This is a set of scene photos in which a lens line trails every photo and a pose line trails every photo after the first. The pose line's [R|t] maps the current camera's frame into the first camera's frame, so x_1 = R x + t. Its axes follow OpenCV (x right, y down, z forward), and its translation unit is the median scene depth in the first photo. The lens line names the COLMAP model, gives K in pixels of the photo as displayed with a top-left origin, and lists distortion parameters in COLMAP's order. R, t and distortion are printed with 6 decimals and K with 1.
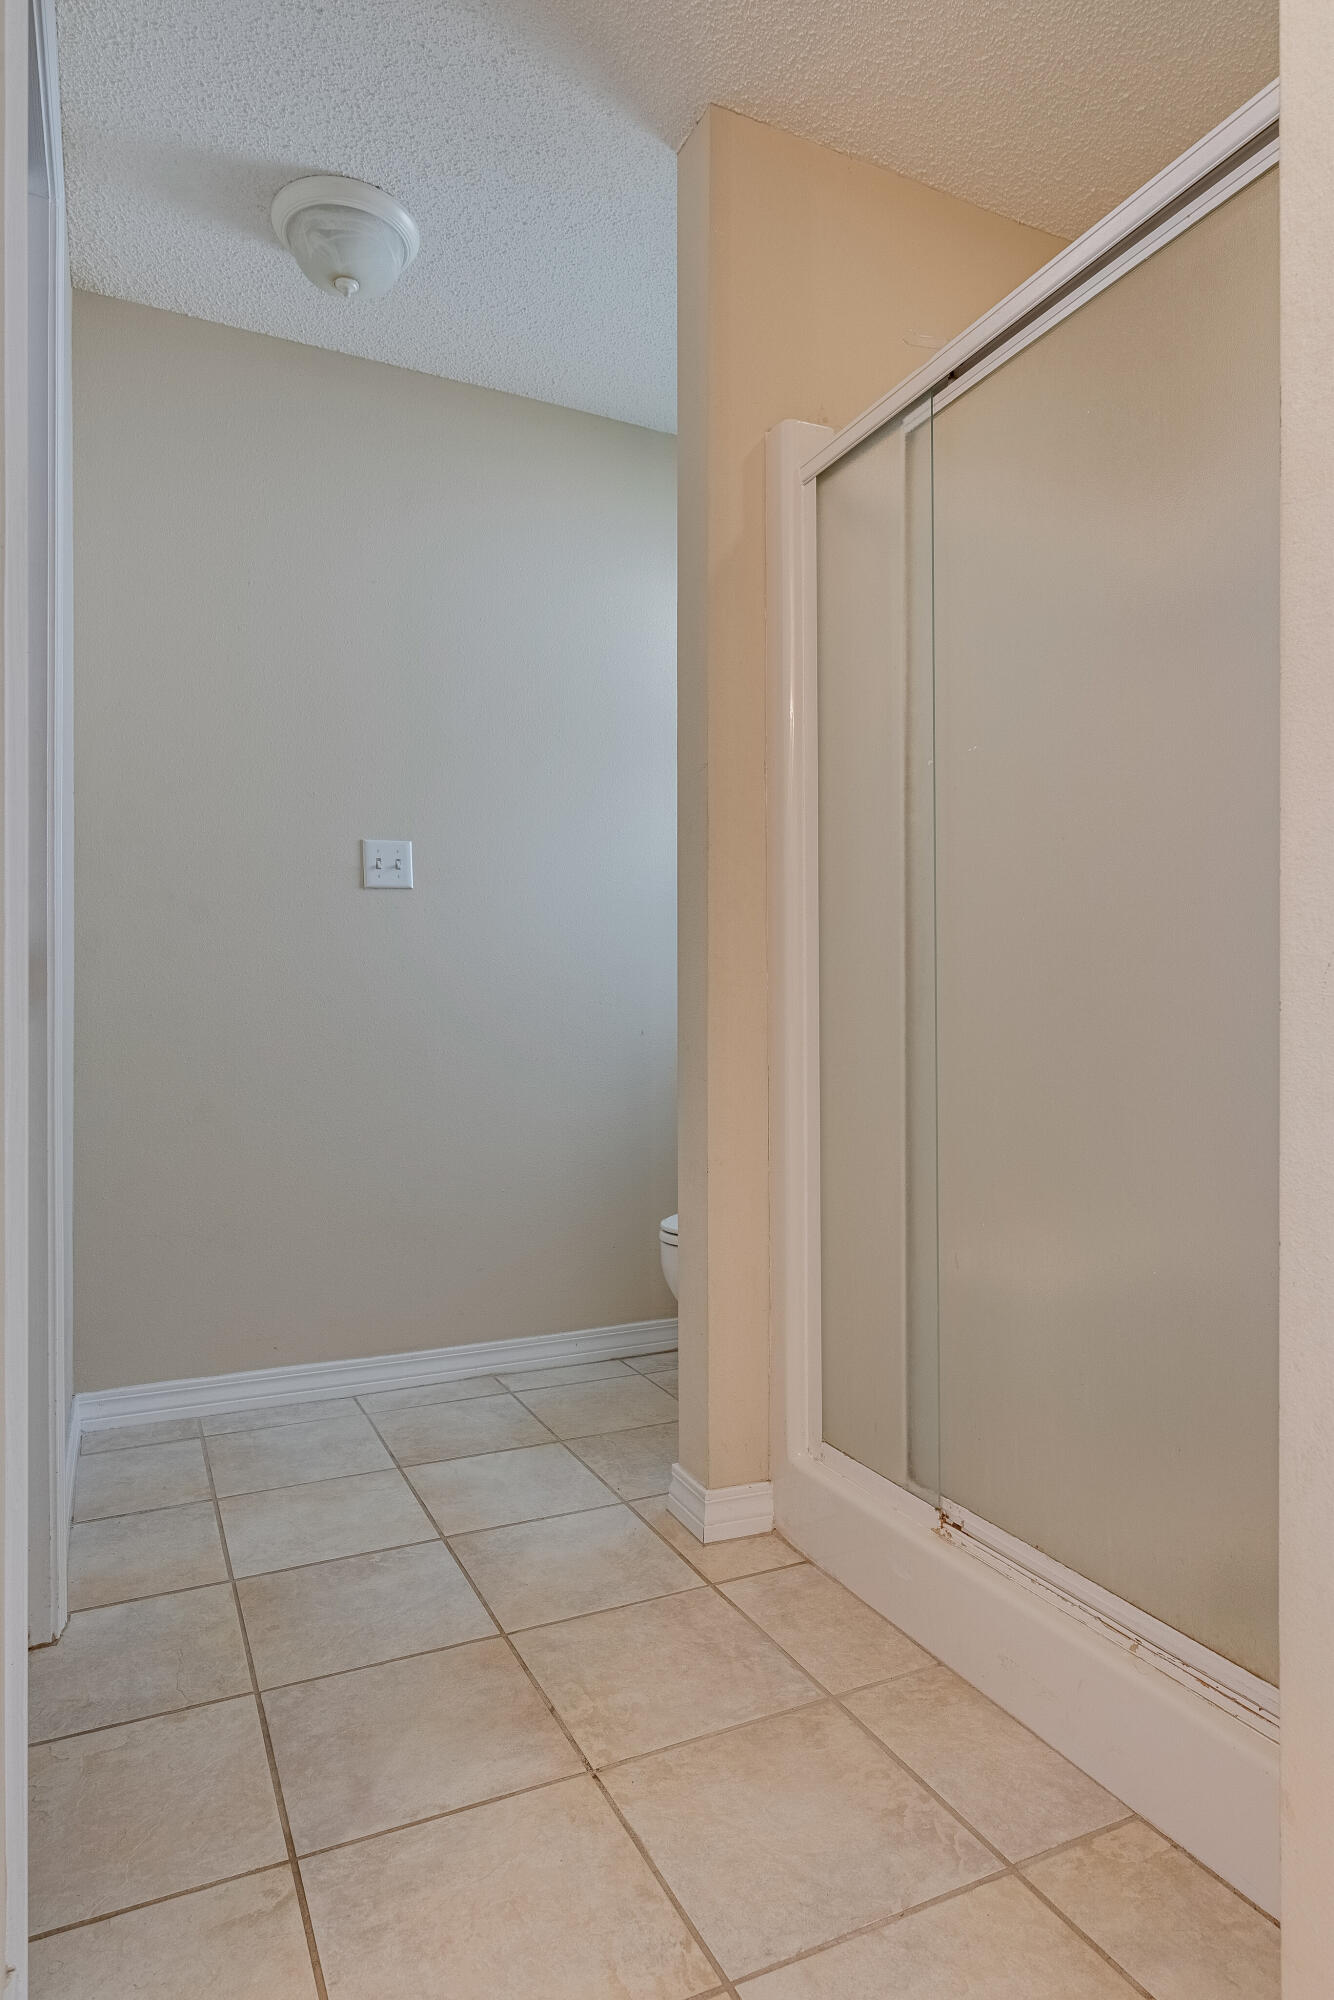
lens RADIAL K [[1156.2, 0, 663.5], [0, 1156.2, 1022.7], [0, 0, 1]] dist [0.007297, -0.004434]
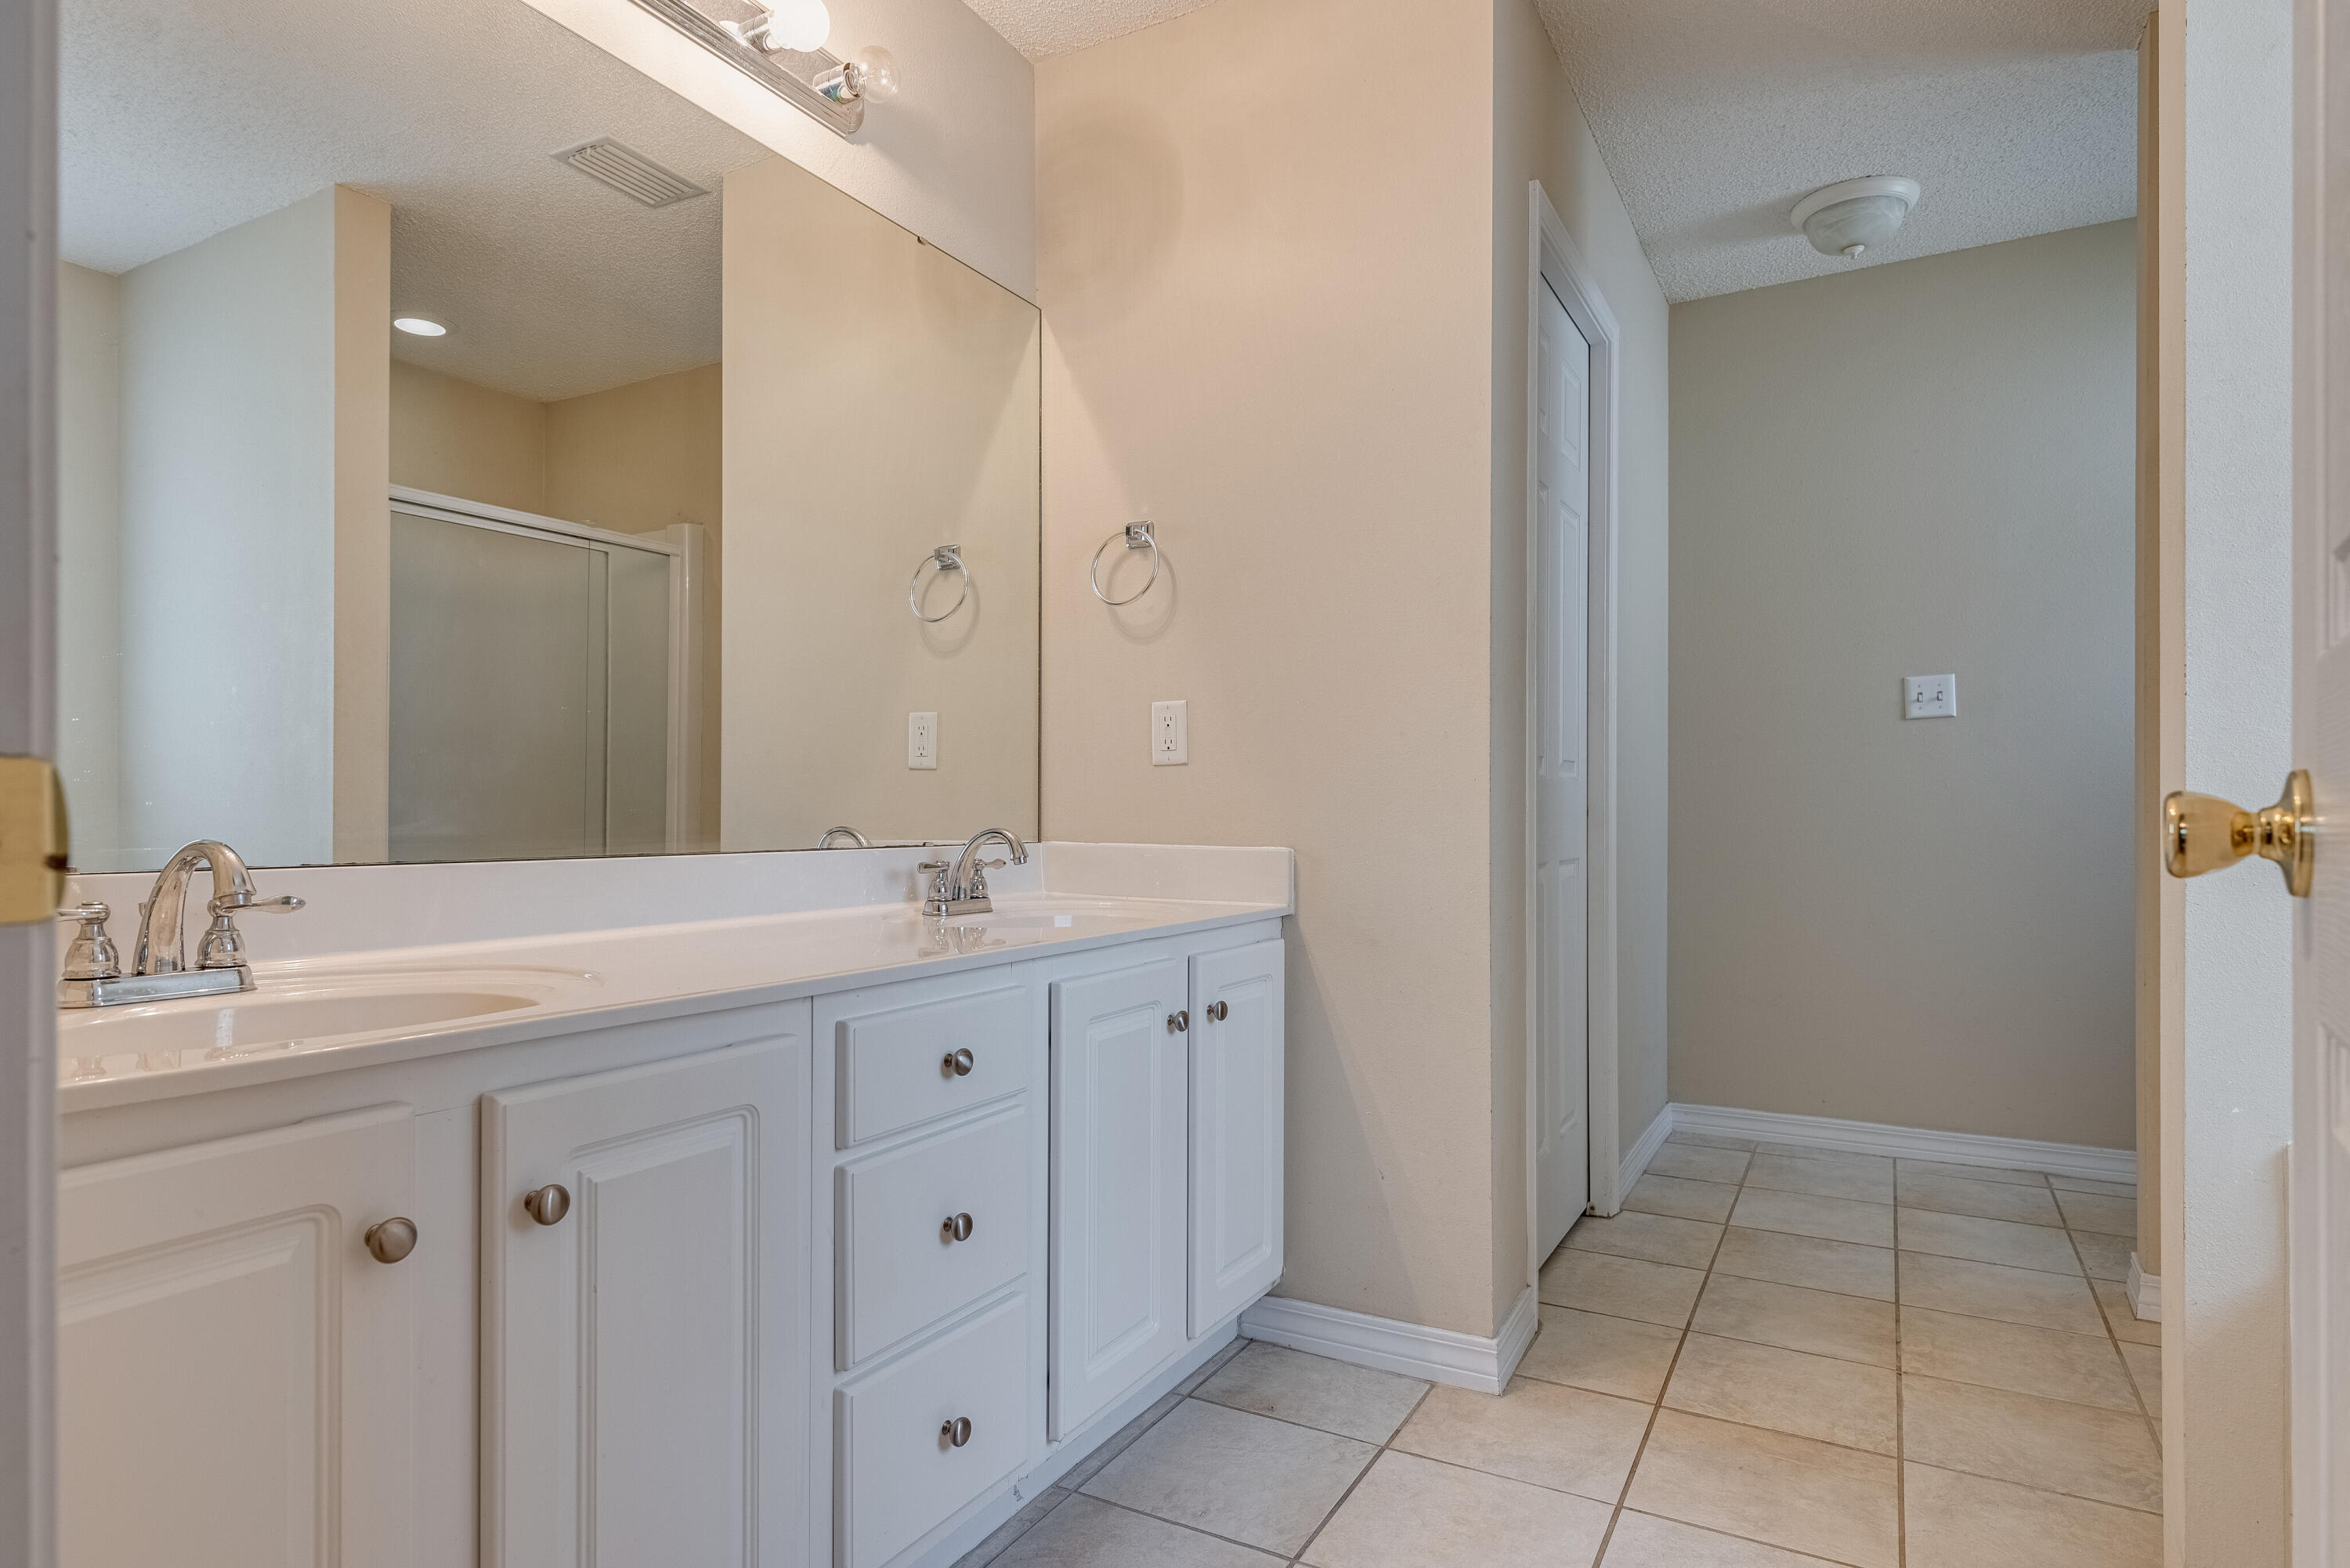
lens RADIAL K [[1305.8, 0, 1171.2], [0, 1305.8, 800.8], [0, 0, 1]] dist [0.007033, 0.000557]
pose [[0.577148, -0.001677, -0.816638, 0.473070], [-0.003762, 0.999982, -0.004713, -0.032390], [0.816631, 0.005793, 0.577132, -0.432080]]
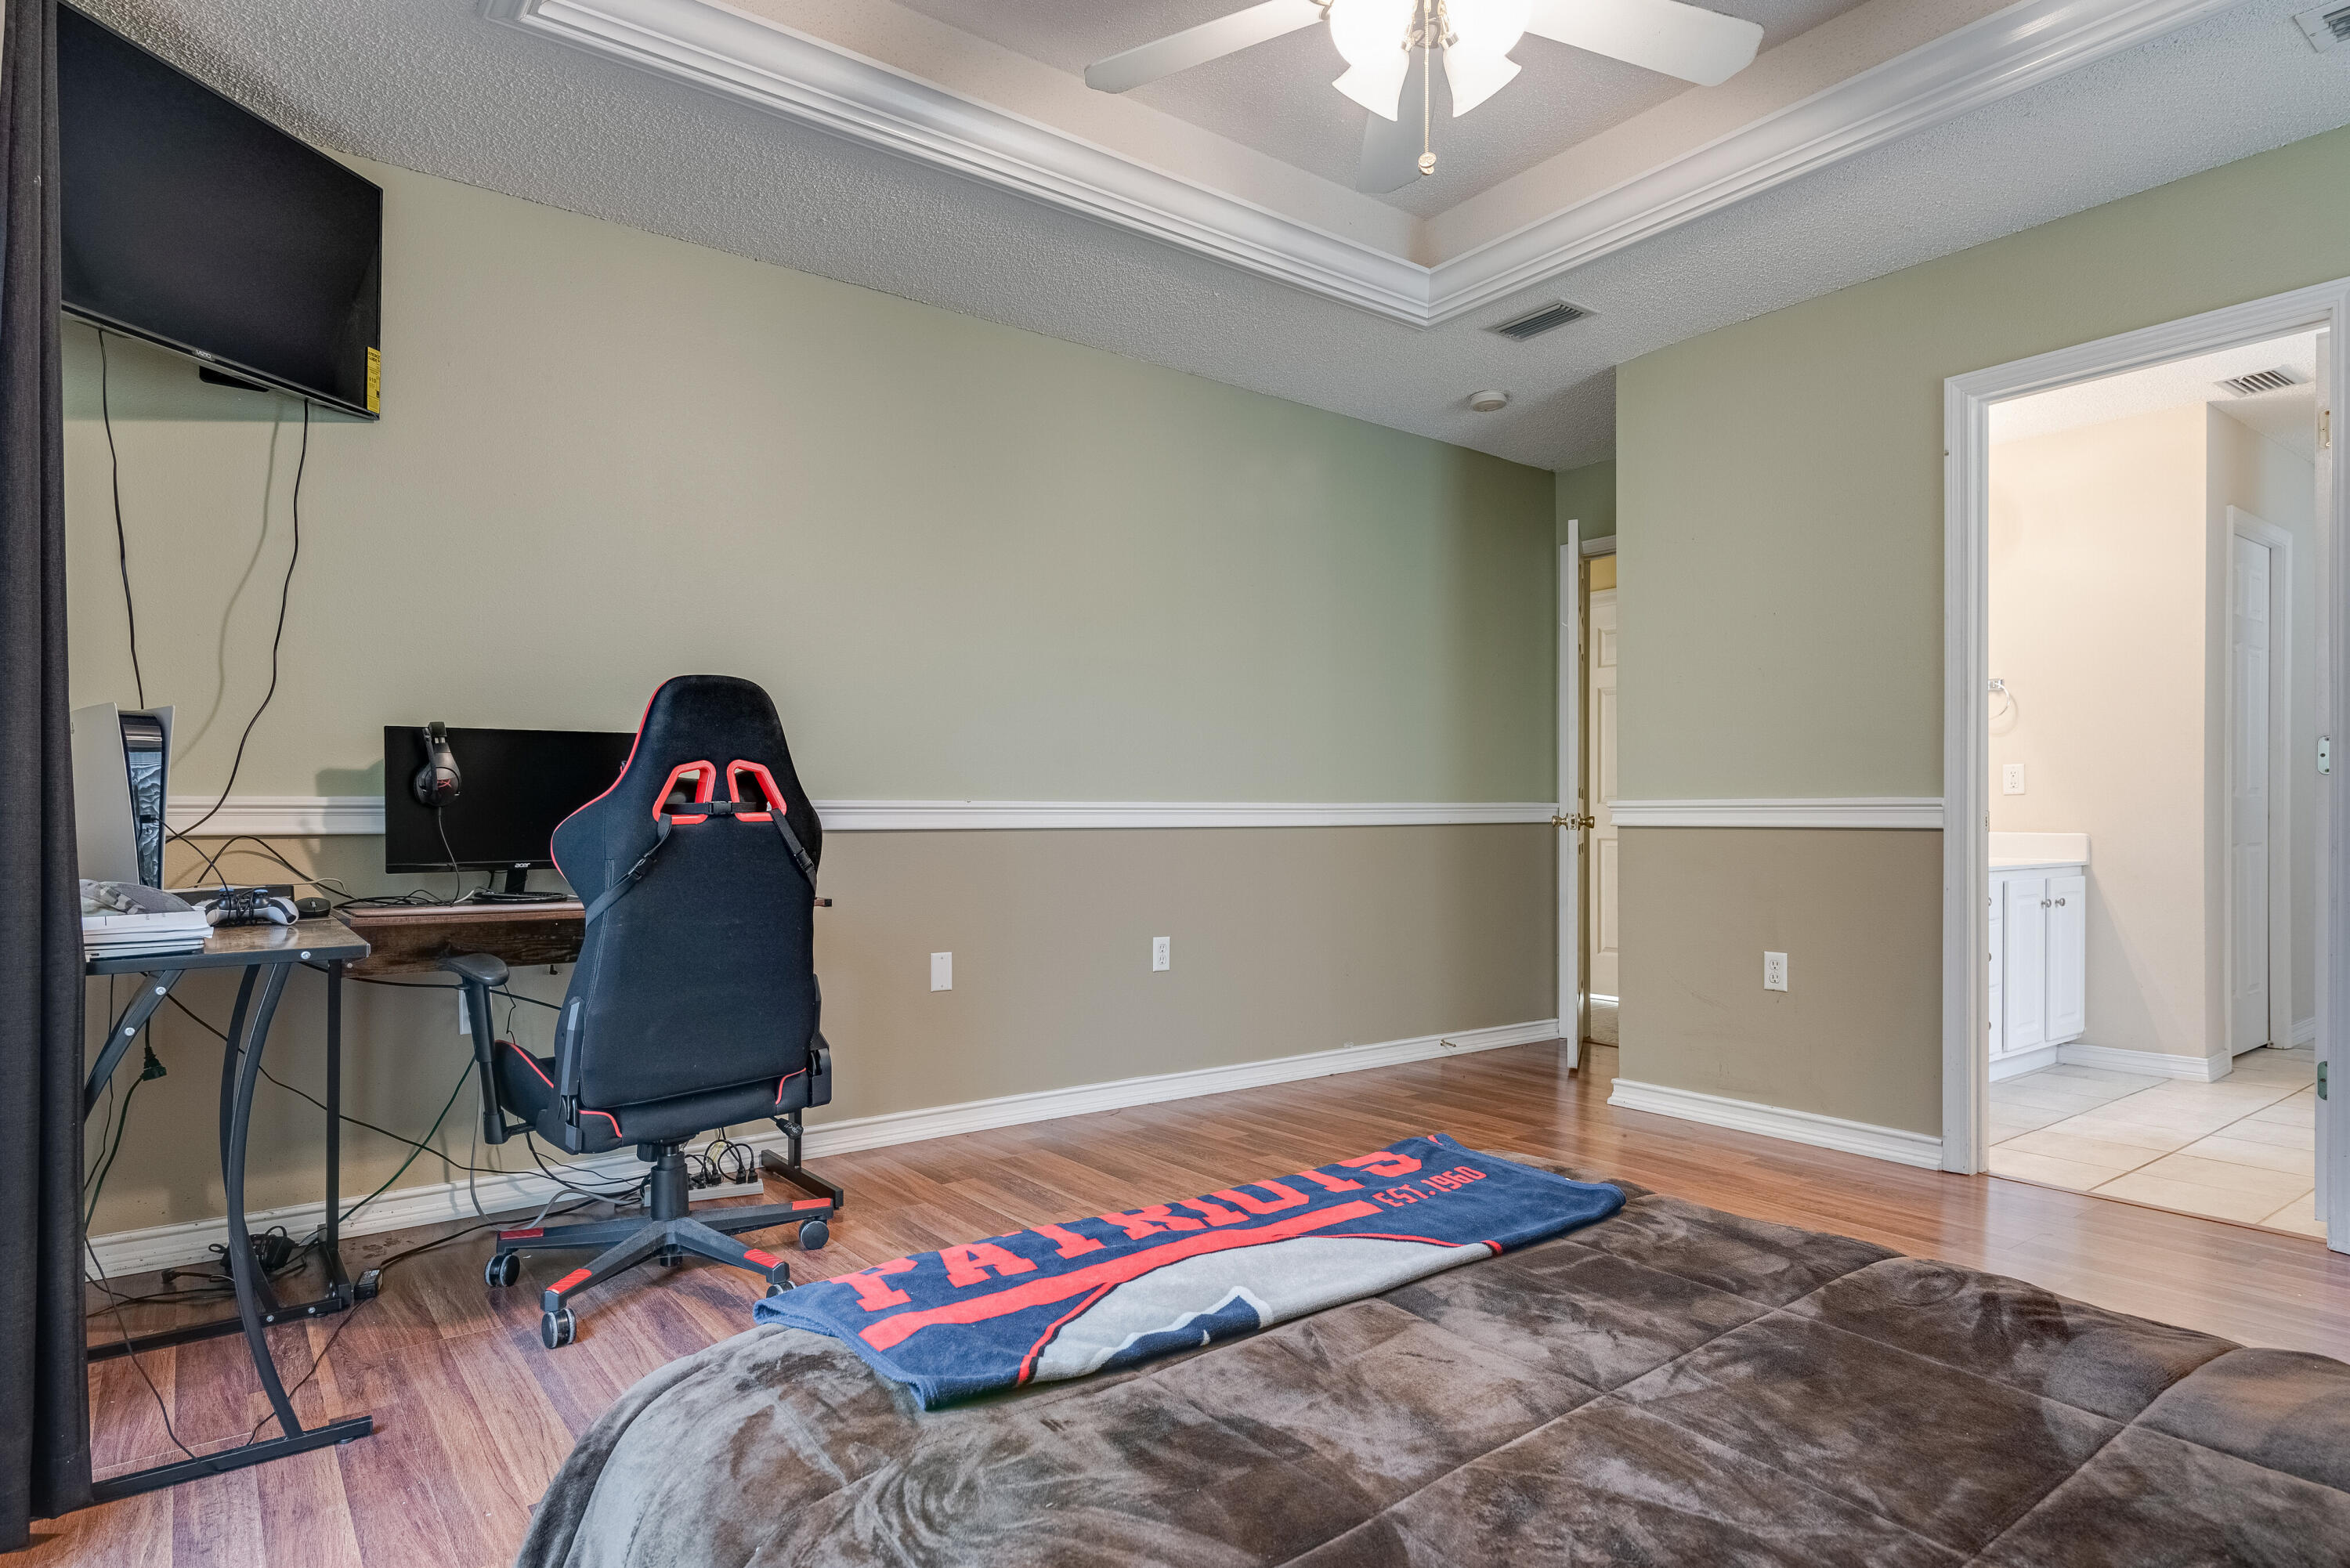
lens RADIAL K [[1305.8, 0, 1187.7], [0, 1305.8, 827.1], [0, 0, 1]] dist [0.007033, 0.000557]
pose [[0.207652, 0.009999, -0.978152, 3.562227], [0.004974, 0.999924, 0.011277, -0.065370], [0.978190, -0.007207, 0.207586, -4.139444]]
